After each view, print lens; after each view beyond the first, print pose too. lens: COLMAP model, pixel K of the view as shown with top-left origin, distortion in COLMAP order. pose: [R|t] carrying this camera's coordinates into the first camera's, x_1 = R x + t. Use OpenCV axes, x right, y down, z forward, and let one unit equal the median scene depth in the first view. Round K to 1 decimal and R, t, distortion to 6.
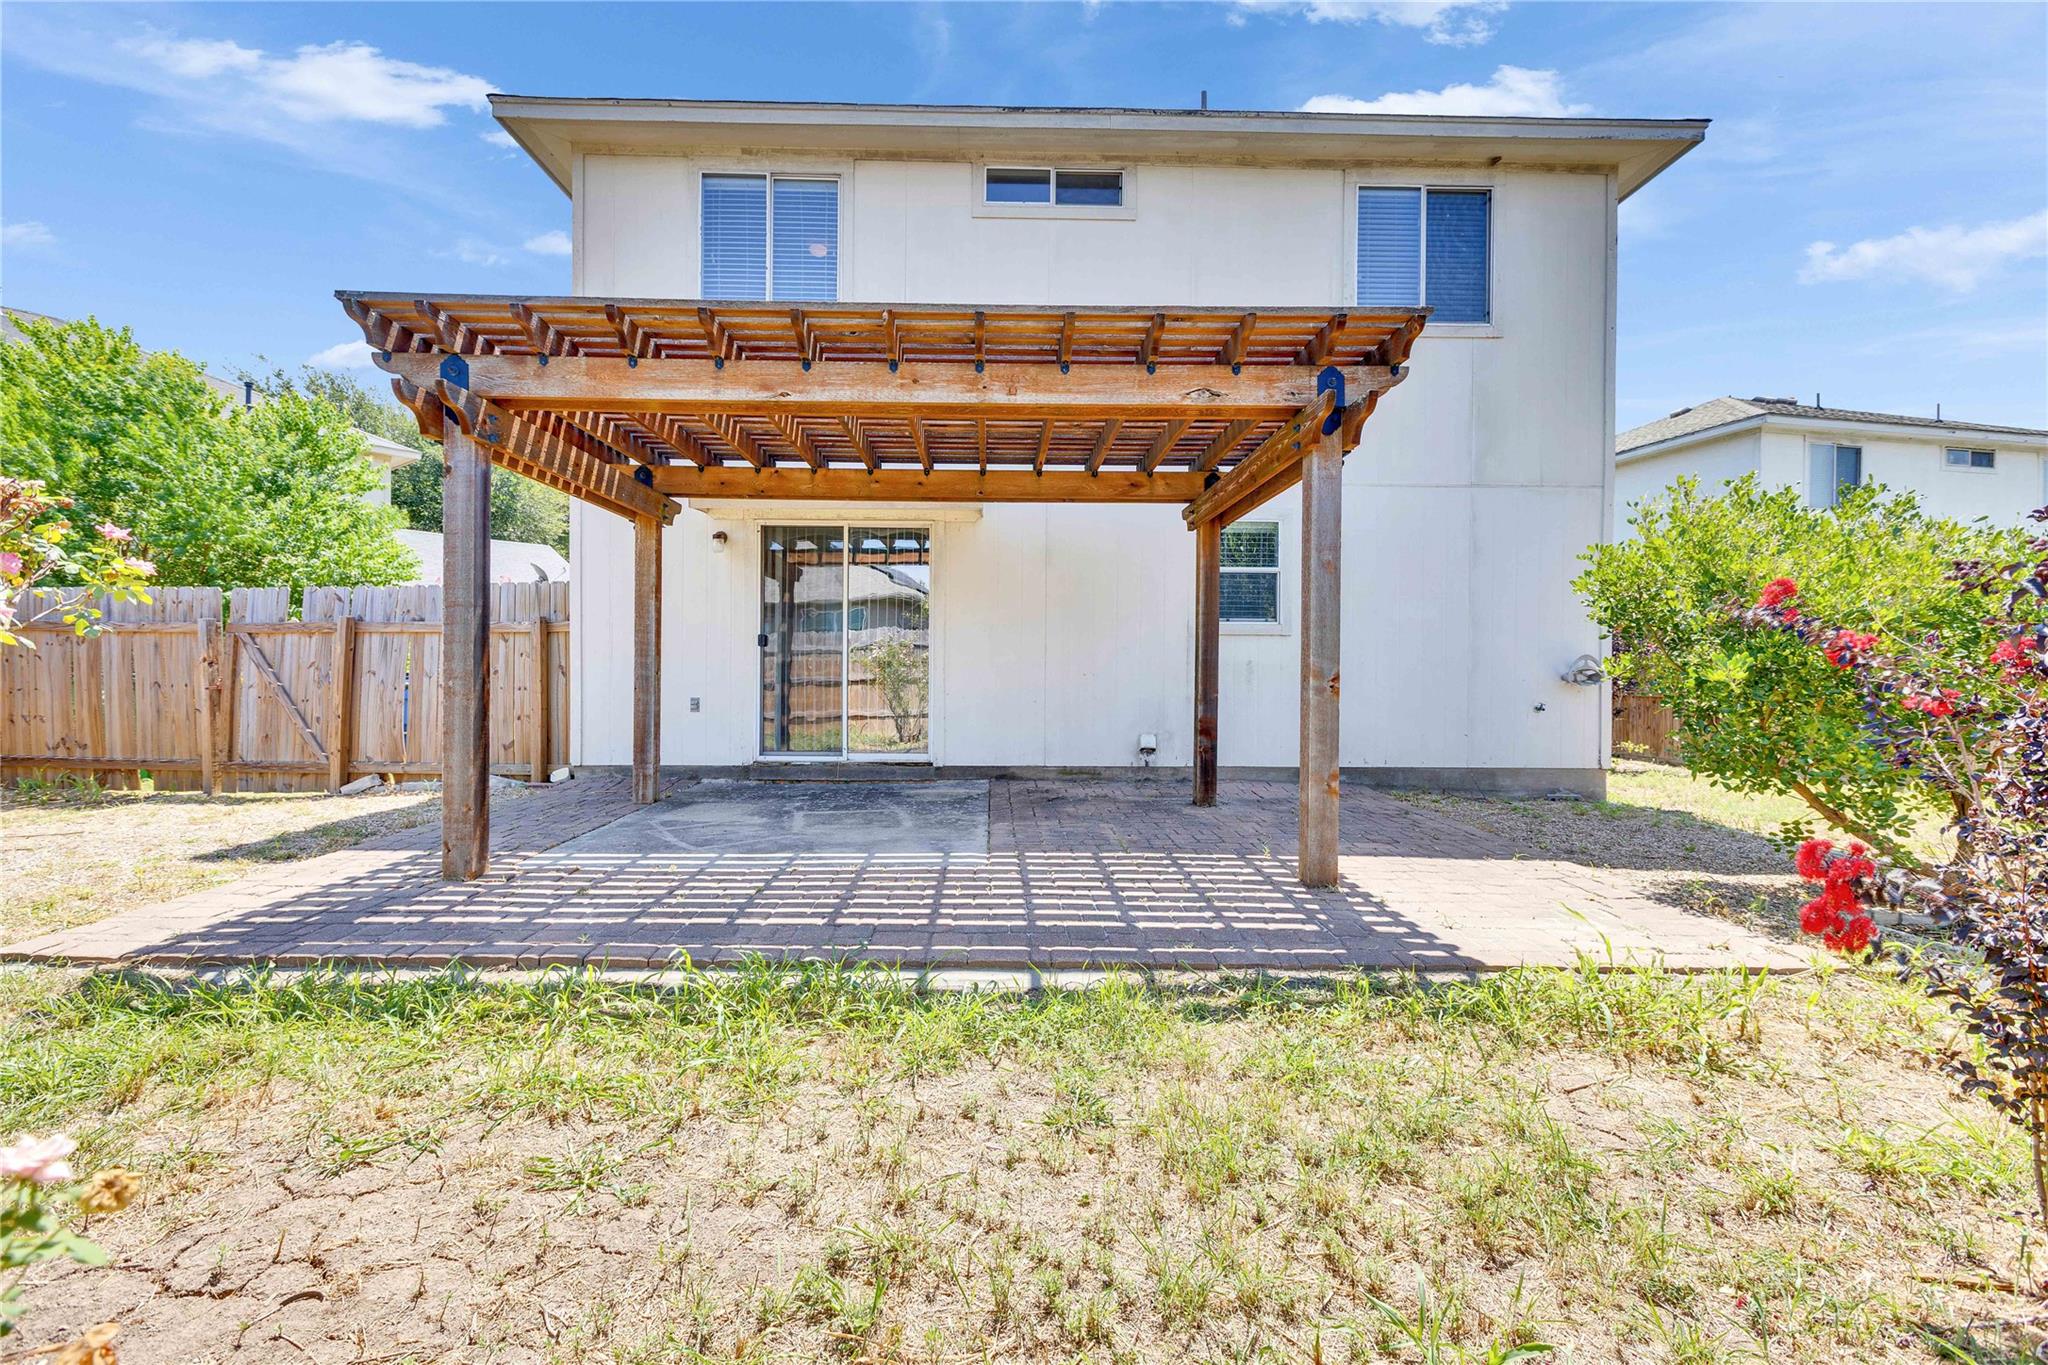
lens RADIAL K [[898.3, 0, 1020.6], [0, 898.3, 674.3], [0, 0, 1]] dist [-0.001502, -0.000066]
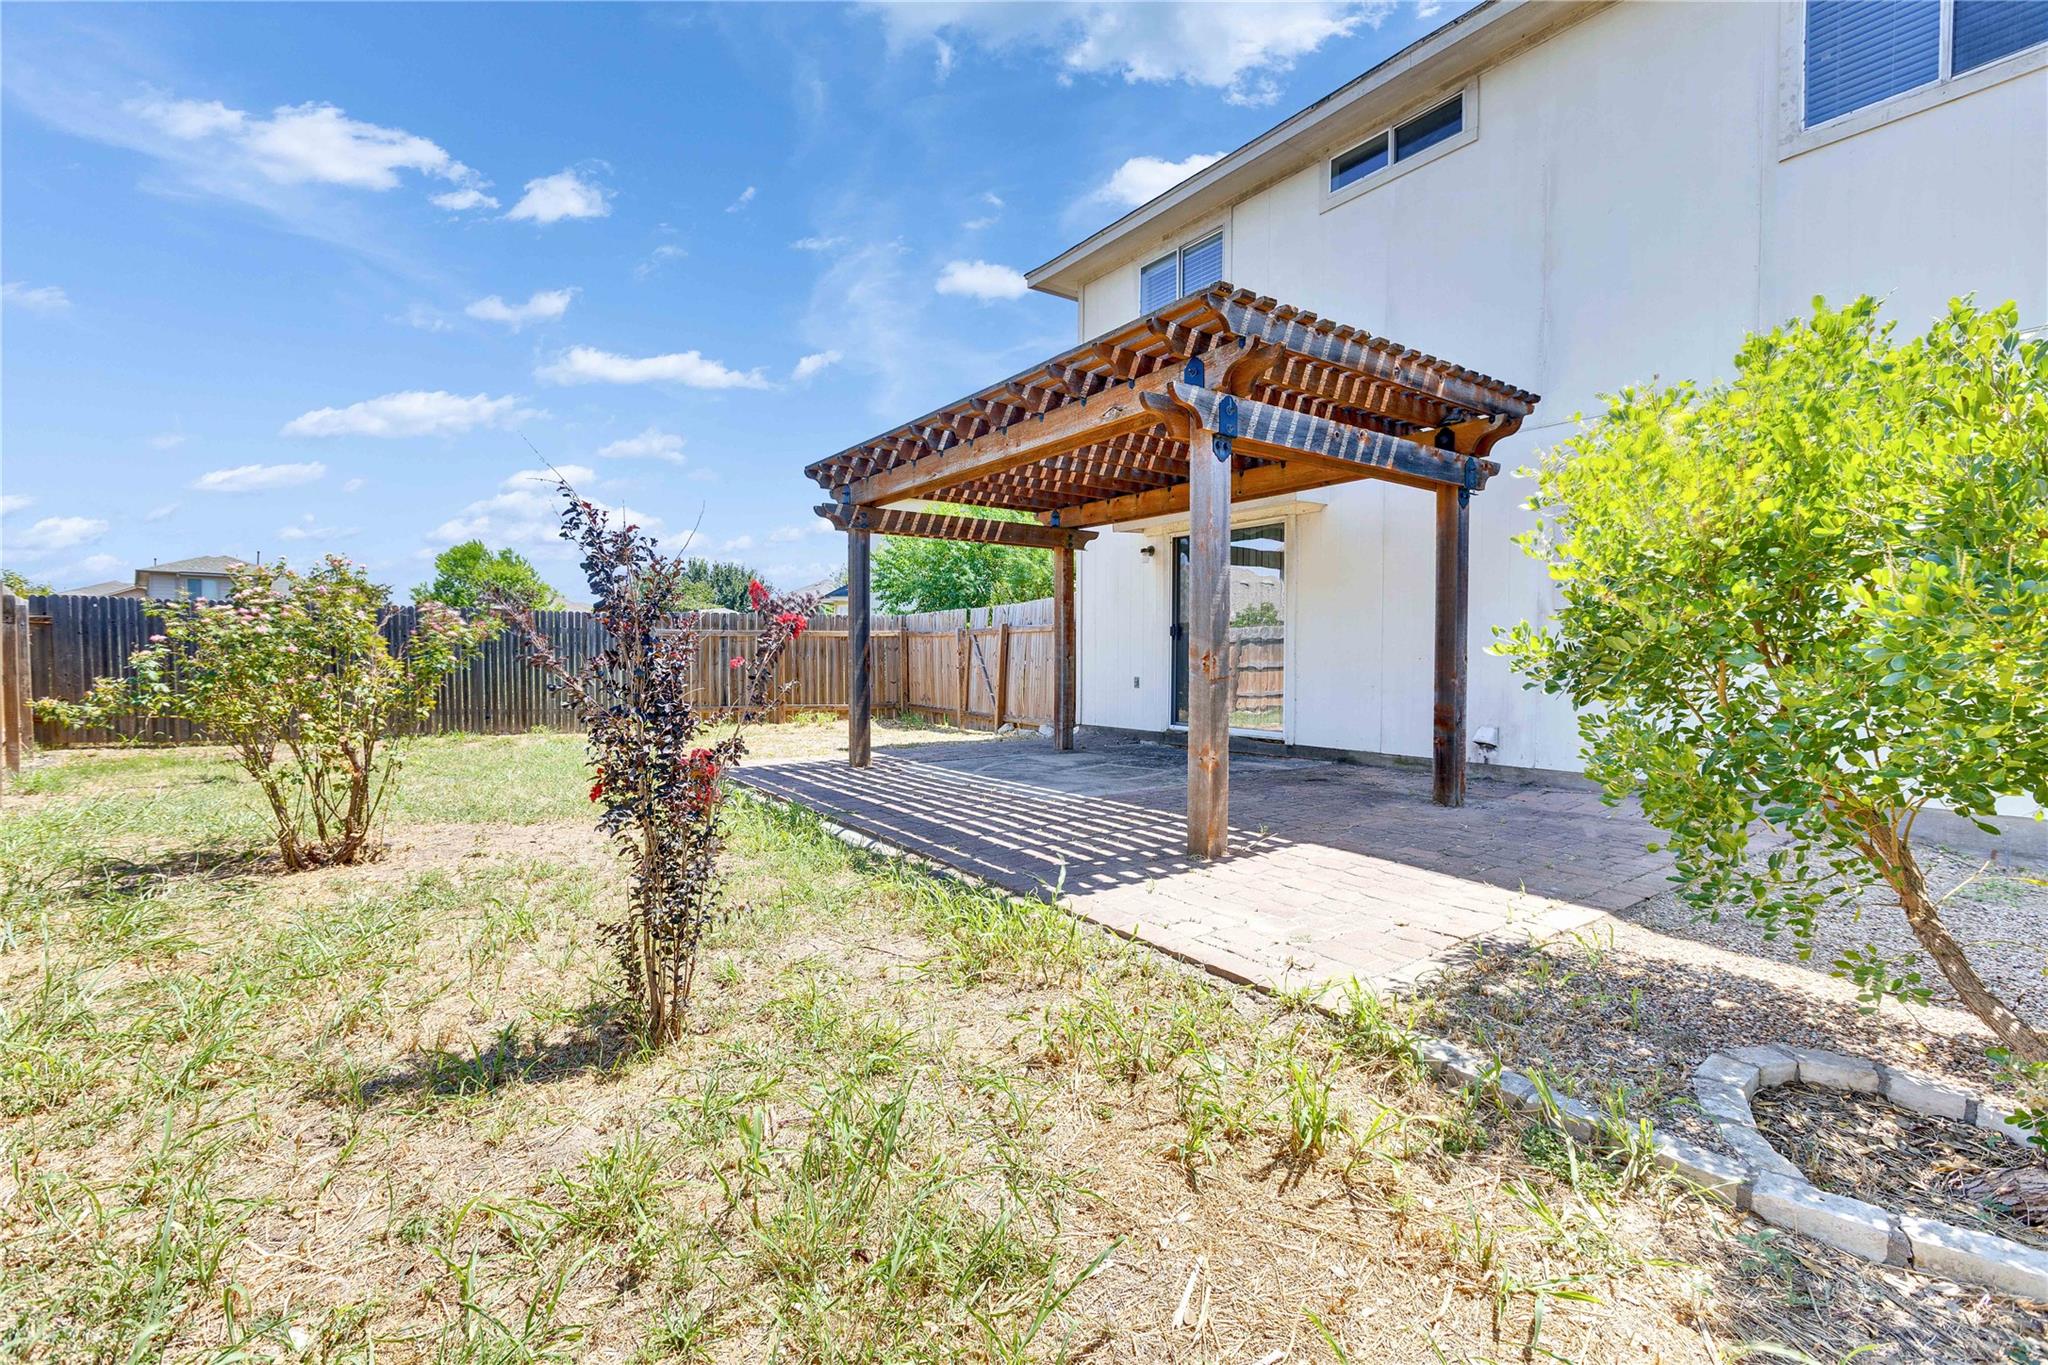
lens RADIAL K [[898.3, 0, 1022.5], [0, 898.3, 678.9], [0, 0, 1]] dist [-0.001502, -0.000066]
pose [[0.556271, 0.016704, -0.830833, 0.623201], [-0.005562, 0.999850, 0.016378, 0.008393], [0.830983, -0.004489, 0.556280, 0.142232]]
